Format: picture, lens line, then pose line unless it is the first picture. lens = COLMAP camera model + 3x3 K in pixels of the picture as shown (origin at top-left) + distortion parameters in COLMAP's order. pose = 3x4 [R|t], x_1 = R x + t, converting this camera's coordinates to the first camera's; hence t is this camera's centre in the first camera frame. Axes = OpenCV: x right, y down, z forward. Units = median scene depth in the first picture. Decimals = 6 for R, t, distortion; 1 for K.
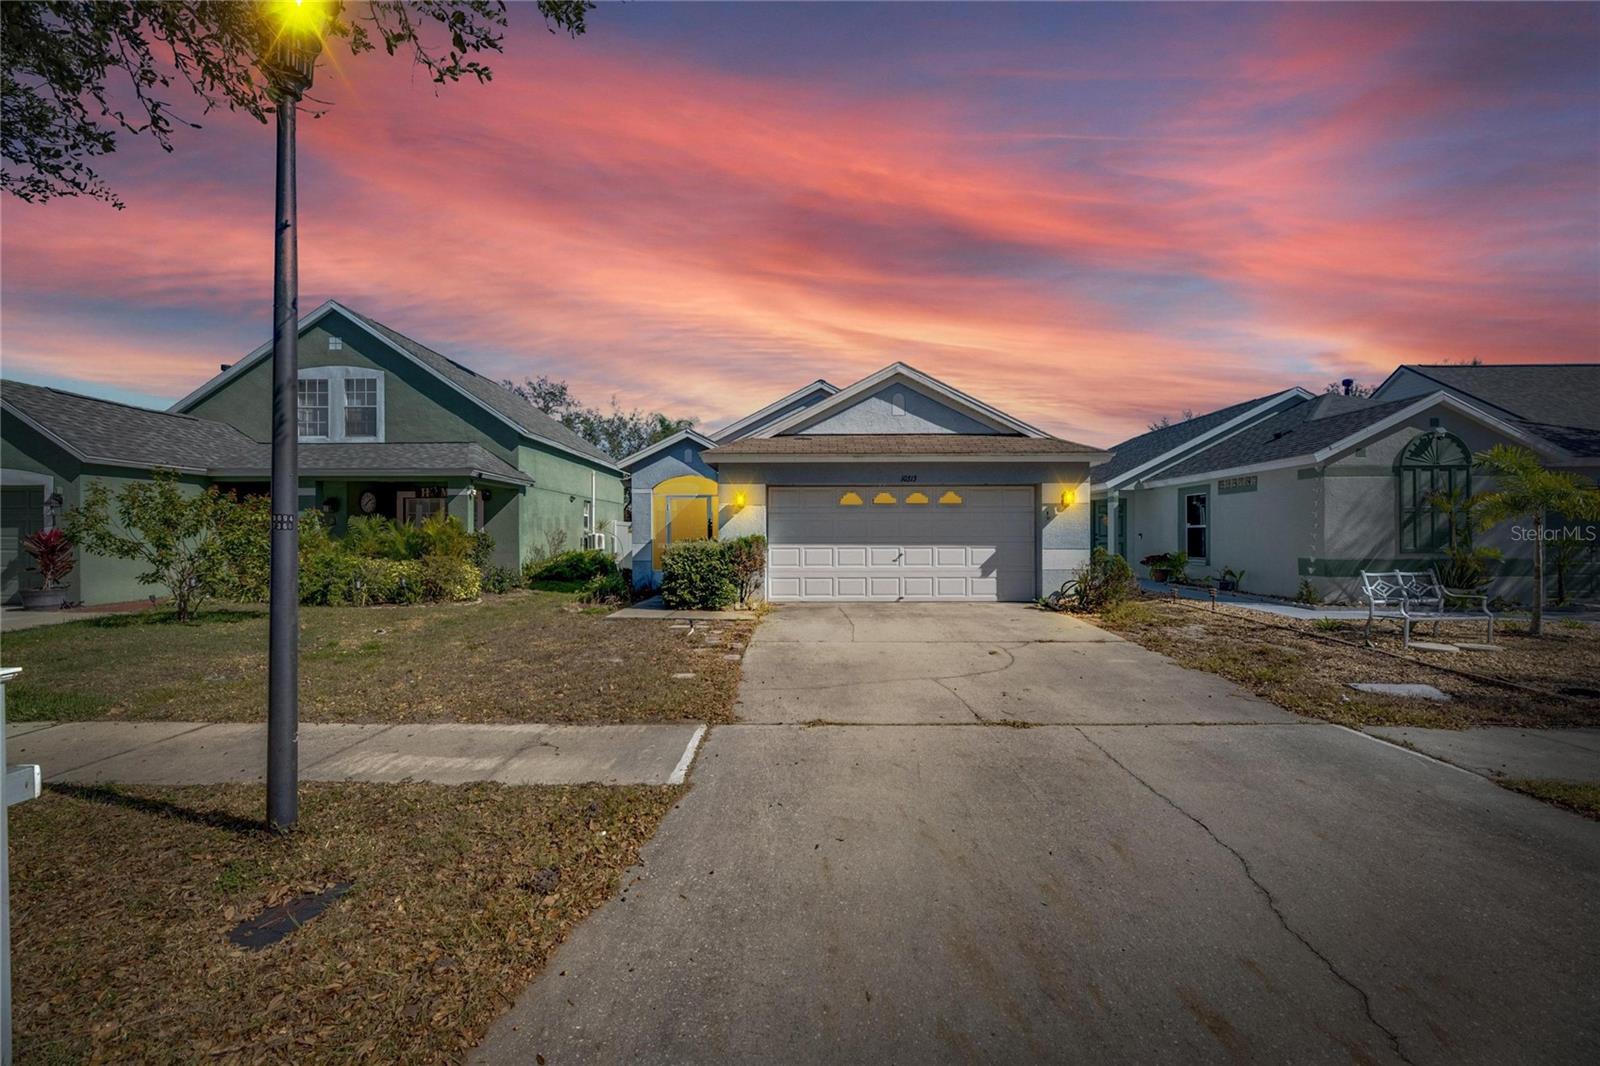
lens RADIAL K [[643.5, 0, 802.1], [0, 643.5, 543.2], [0, 0, 1]] dist [0.010729, -0.005389]
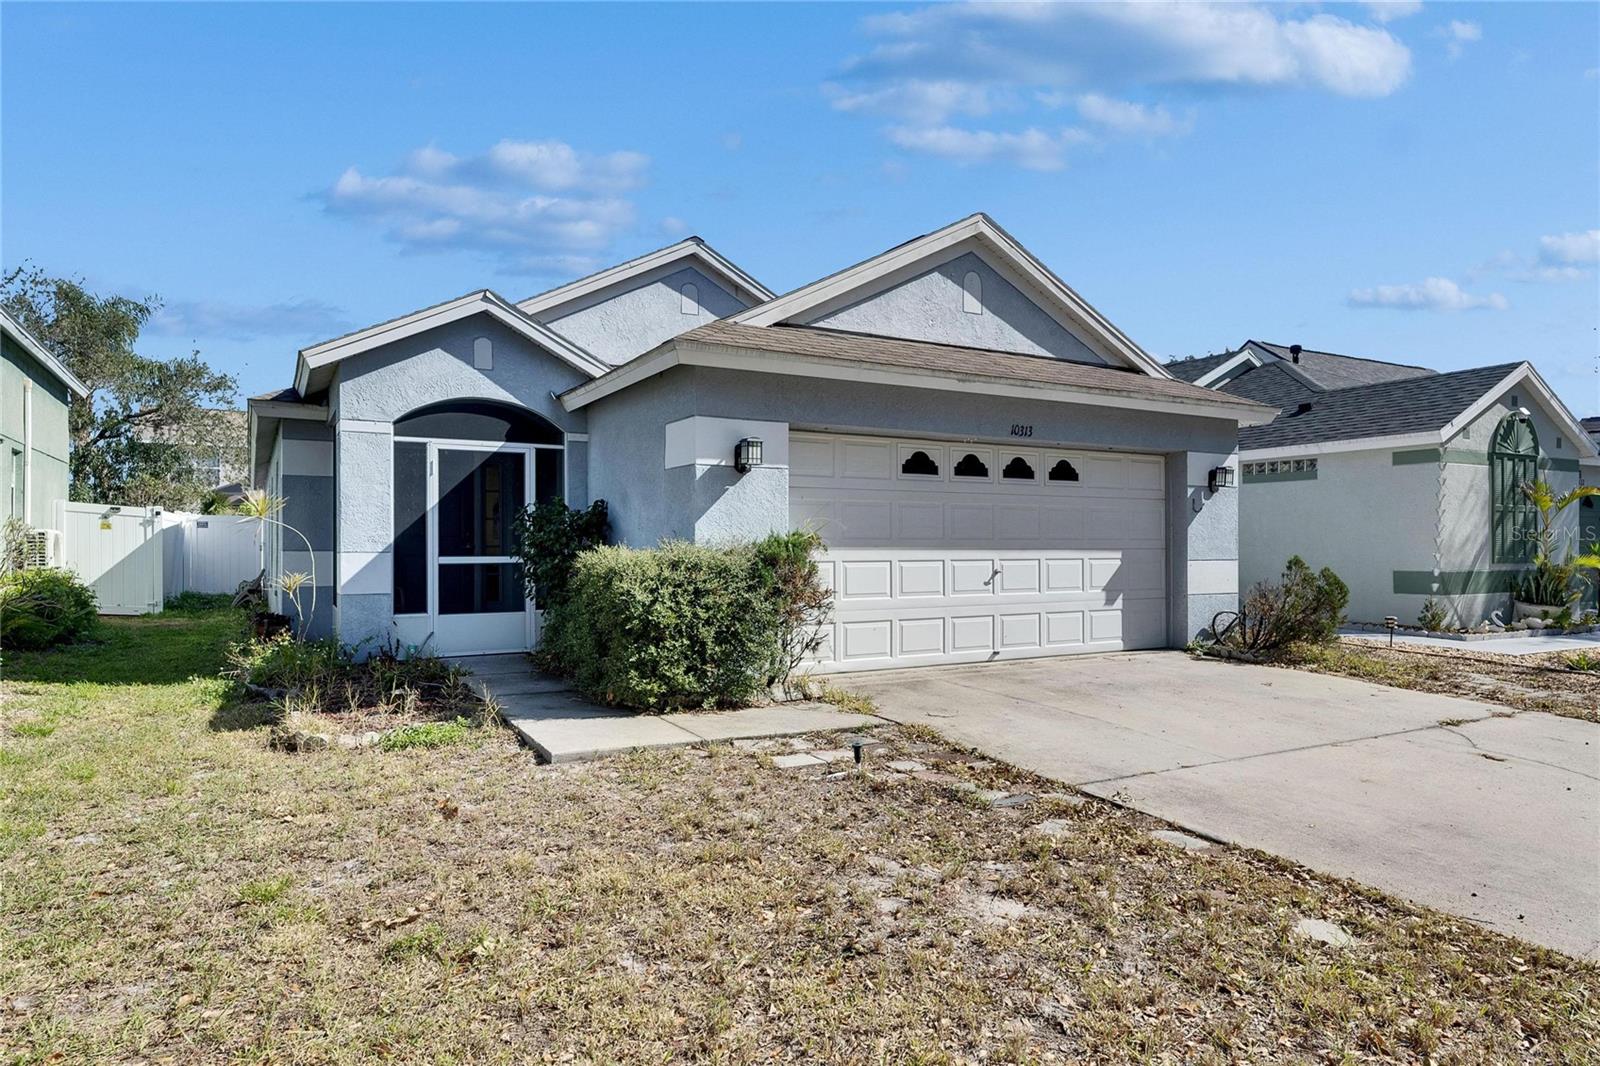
lens RADIAL K [[964.7, 0, 801.1], [0, 964.7, 553.2], [0, 0, 1]] dist [0.002366, 0.000081]
pose [[0.866300, -0.002009, 0.499519, -0.384311], [0.001664, 0.999998, 0.001135, 0.000585], [-0.499521, -0.000152, 0.866302, 0.382816]]
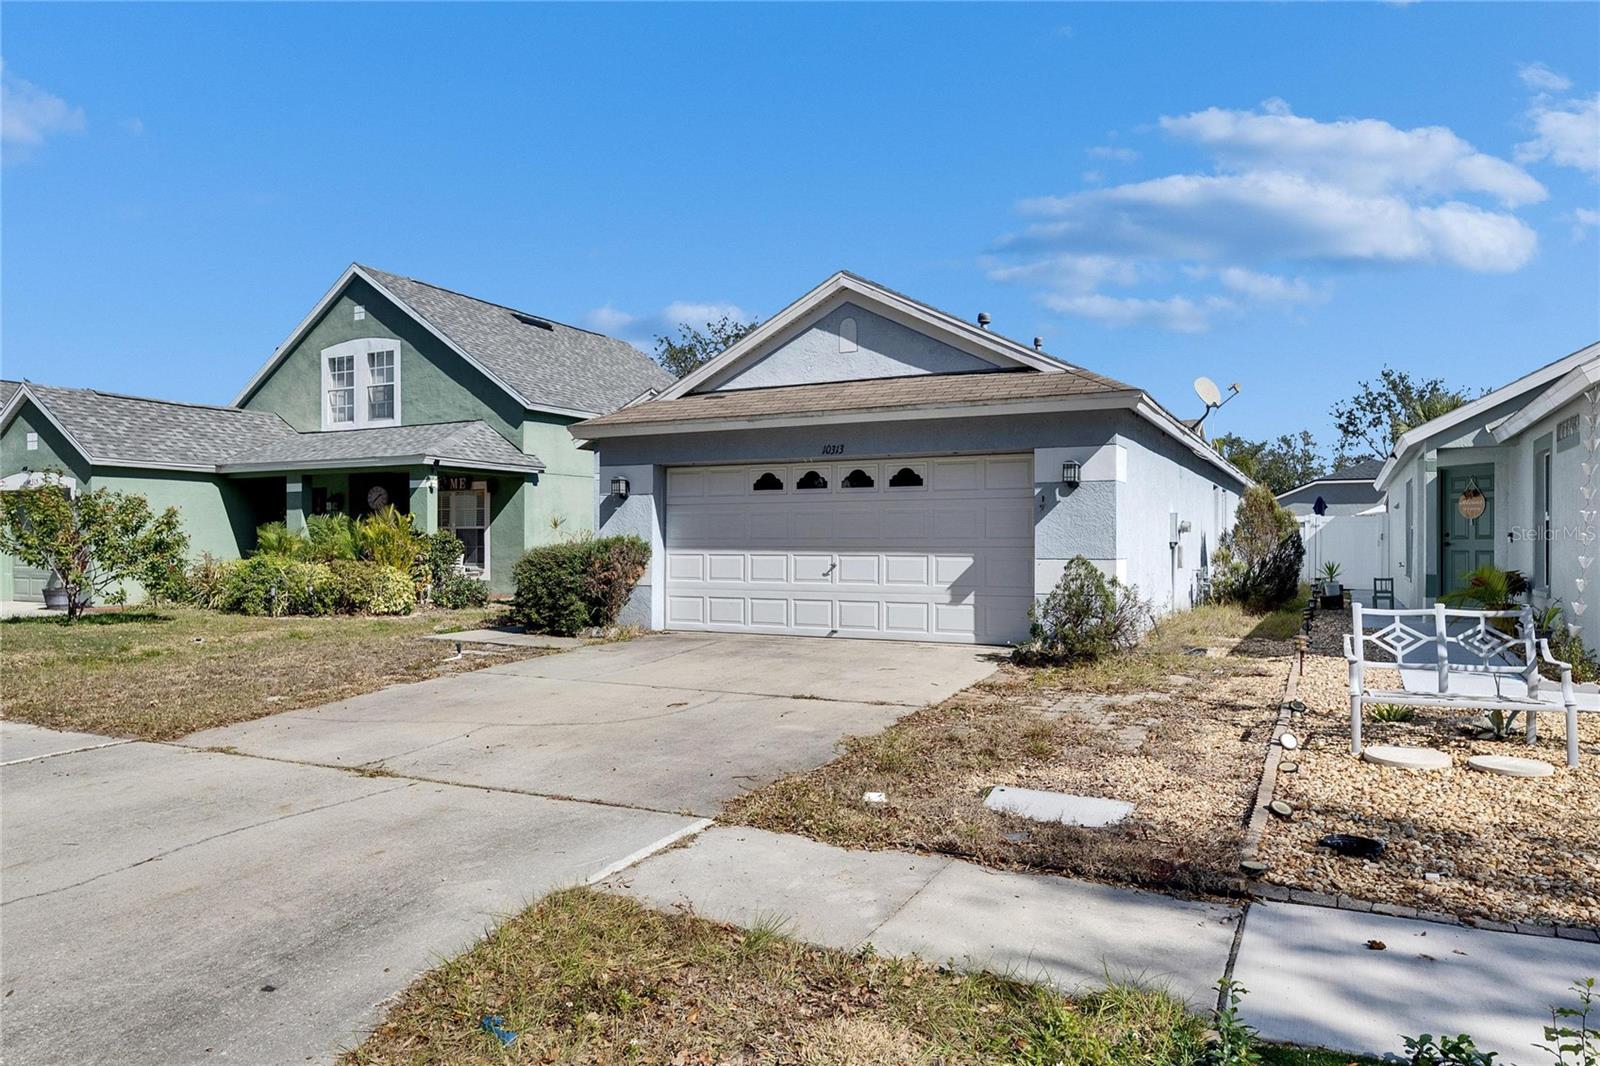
lens RADIAL K [[1041.1, 0, 797.6], [0, 1041.1, 551.1], [0, 0, 1]] dist [0.018952, -0.001376]
pose [[0.891869, 0.005955, -0.452254, 0.594753], [-0.005463, 0.999982, 0.002395, 0.000529], [0.452260, 0.000335, 0.891886, 0.036938]]
